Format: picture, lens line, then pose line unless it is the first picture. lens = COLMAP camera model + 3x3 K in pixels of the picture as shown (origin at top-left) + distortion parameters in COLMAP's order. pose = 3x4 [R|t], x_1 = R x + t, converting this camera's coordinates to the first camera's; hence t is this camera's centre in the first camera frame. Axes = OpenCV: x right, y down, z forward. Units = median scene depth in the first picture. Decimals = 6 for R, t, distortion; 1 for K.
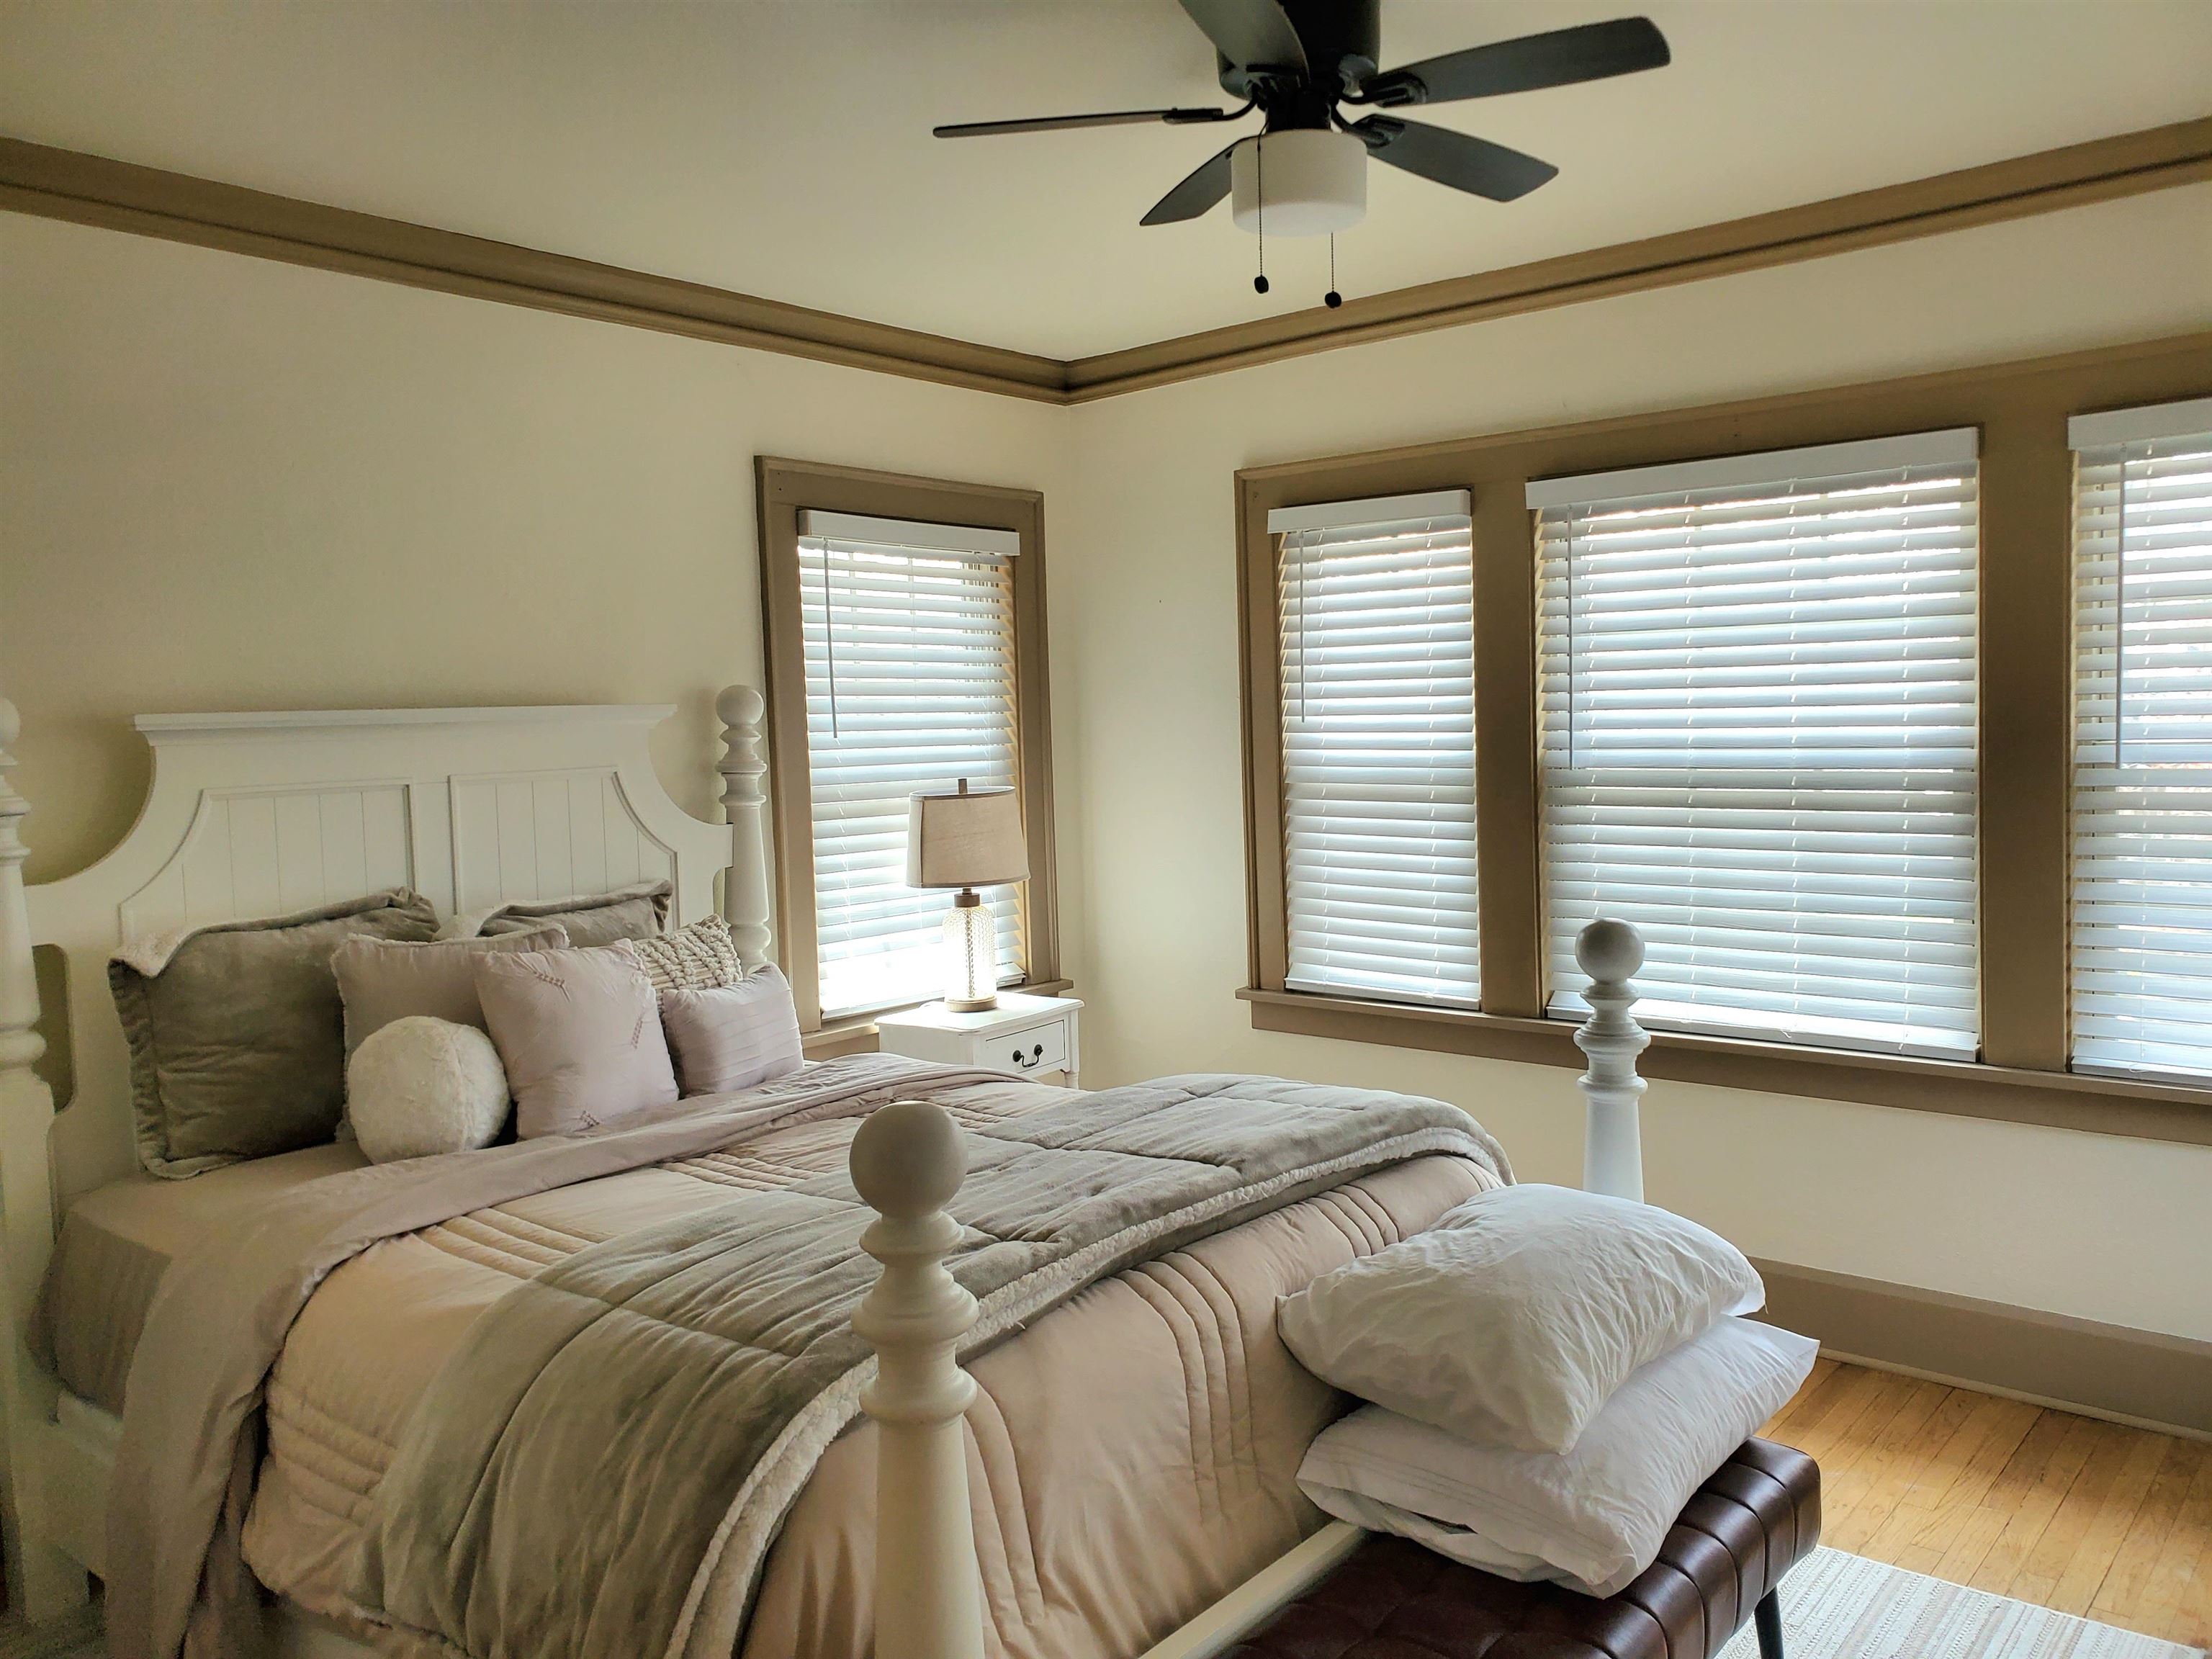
lens RADIAL K [[1754.2, 0, 1106.0], [0, 1754.2, 829.5], [0, 0, 1]] dist [0.100863, 0.000036]
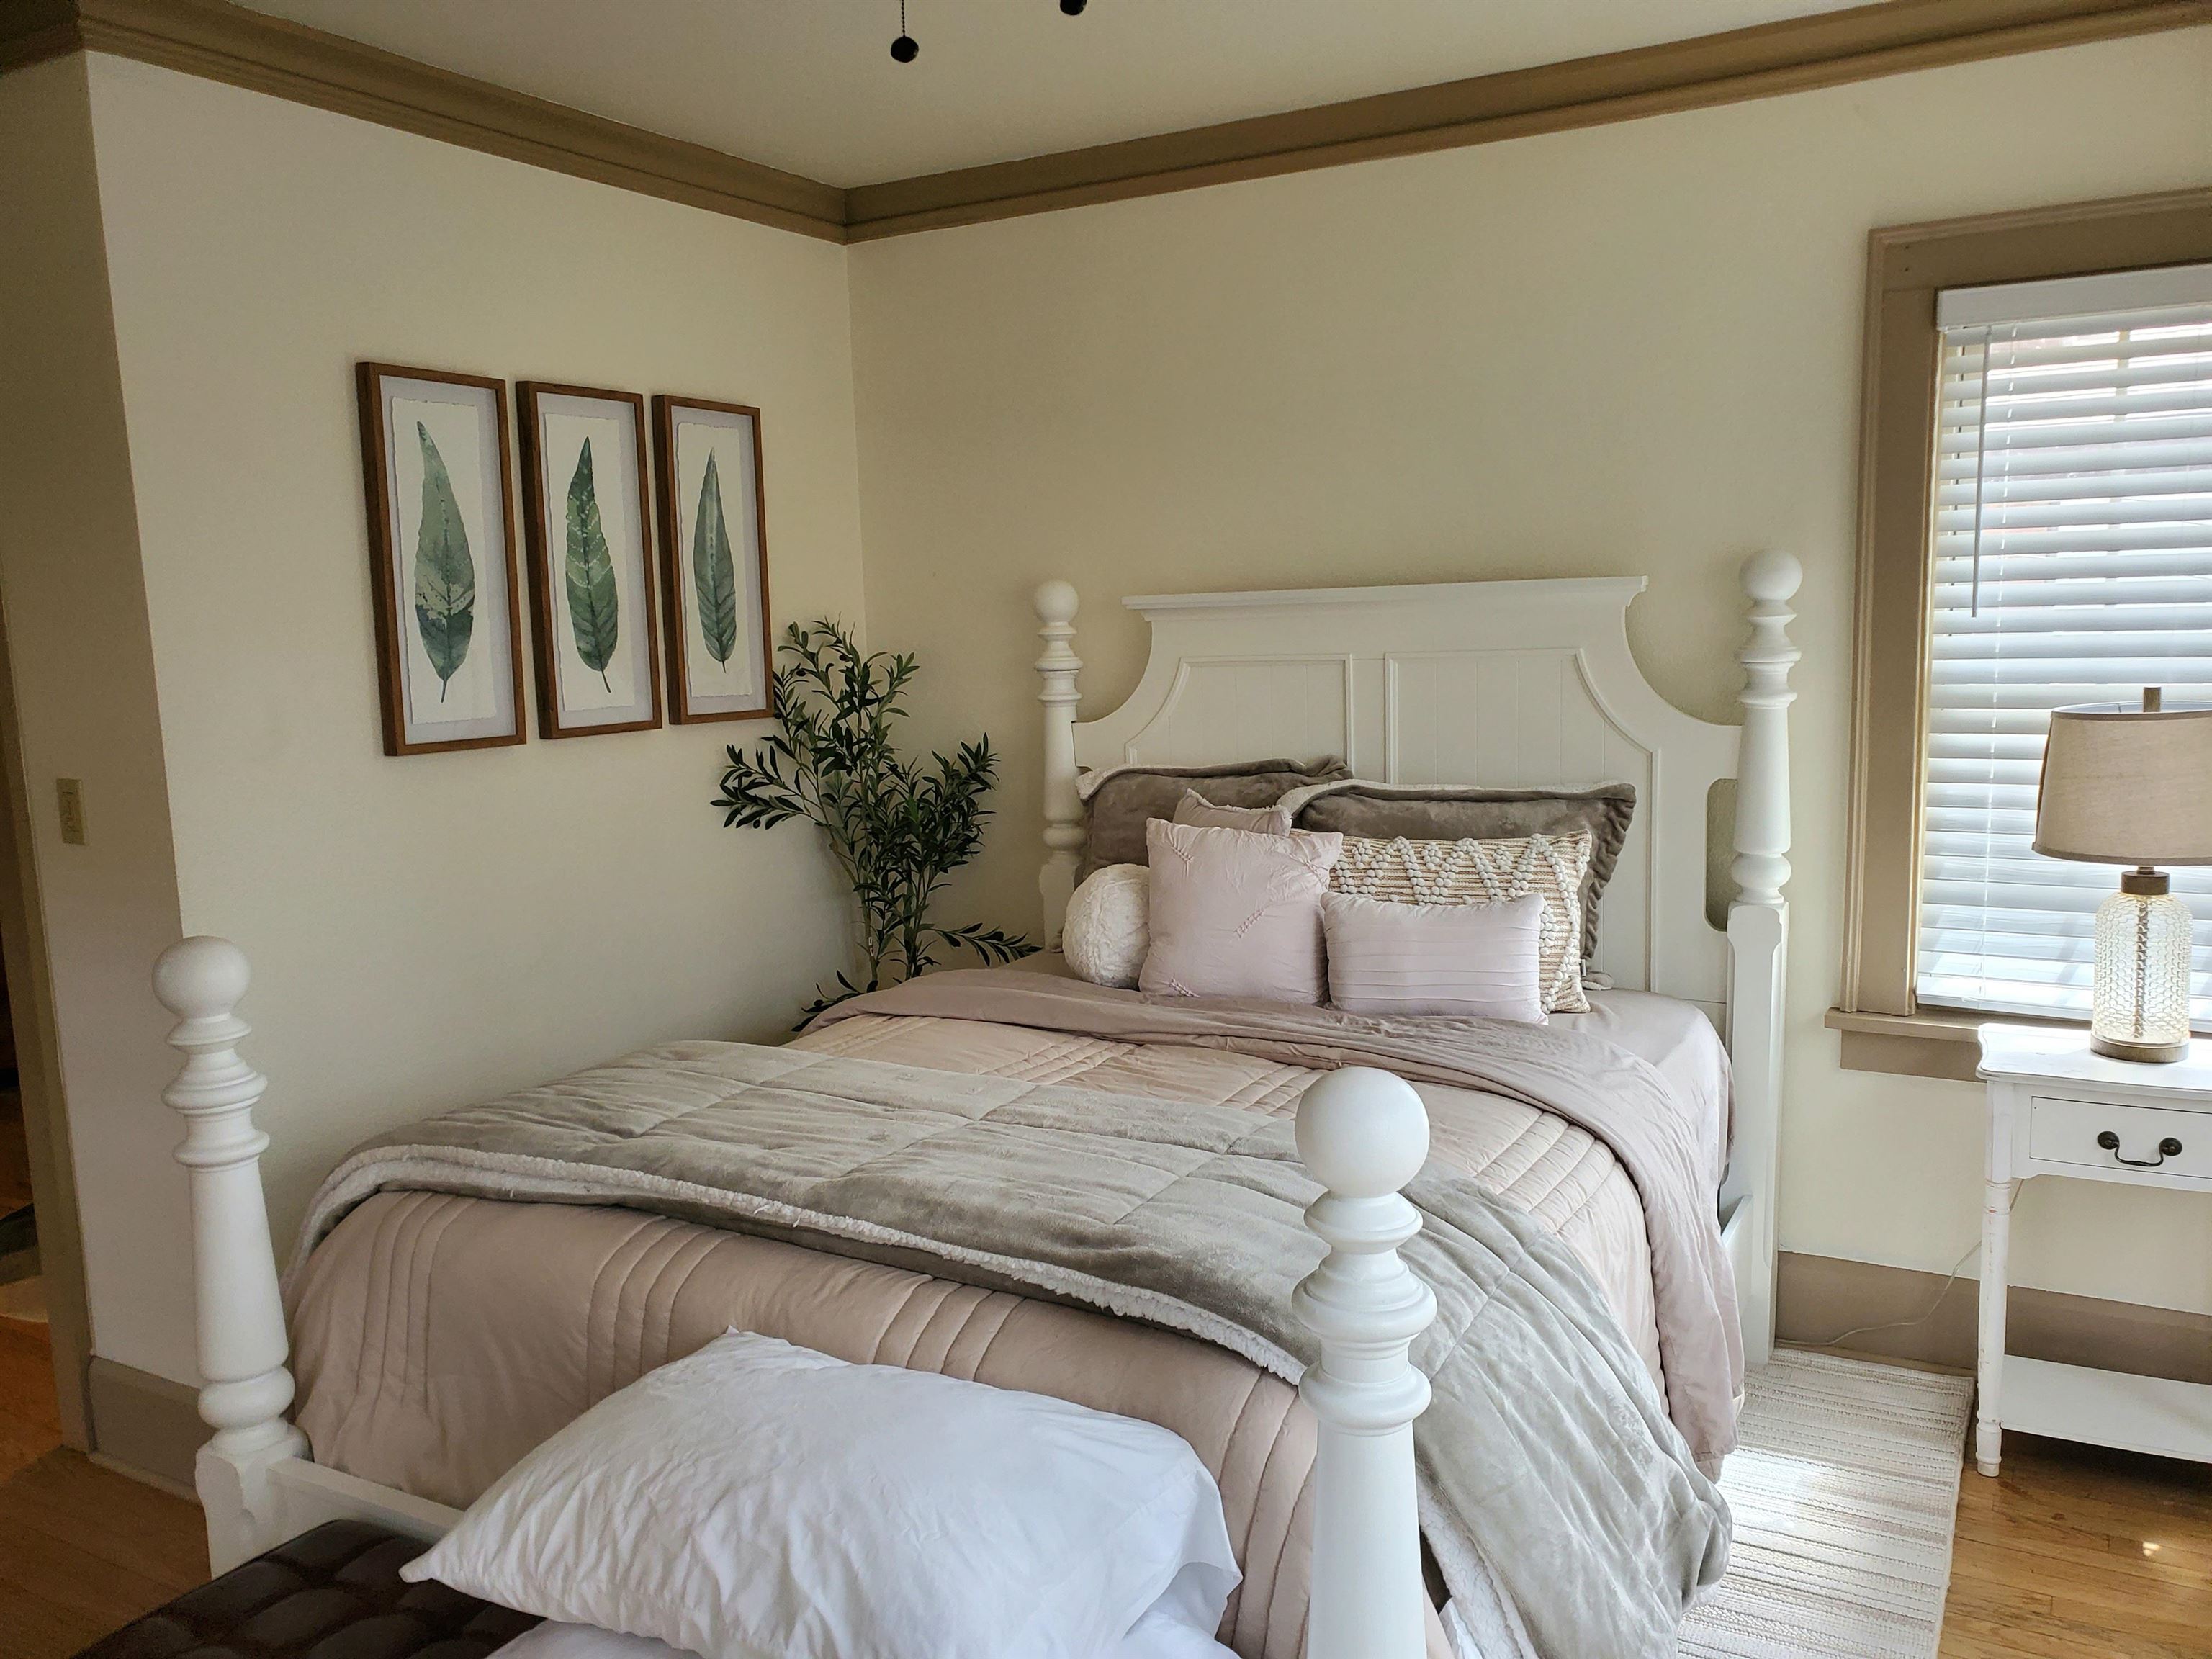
lens RADIAL K [[1719.8, 0, 1106.0], [0, 1719.8, 829.5], [0, 0, 1]] dist [0.043495, -0.000210]
pose [[0.161252, 0.152780, -0.975016, 0.588328], [-0.042261, 0.988108, 0.147842, -0.069096], [0.986008, 0.017365, 0.165790, 0.671514]]
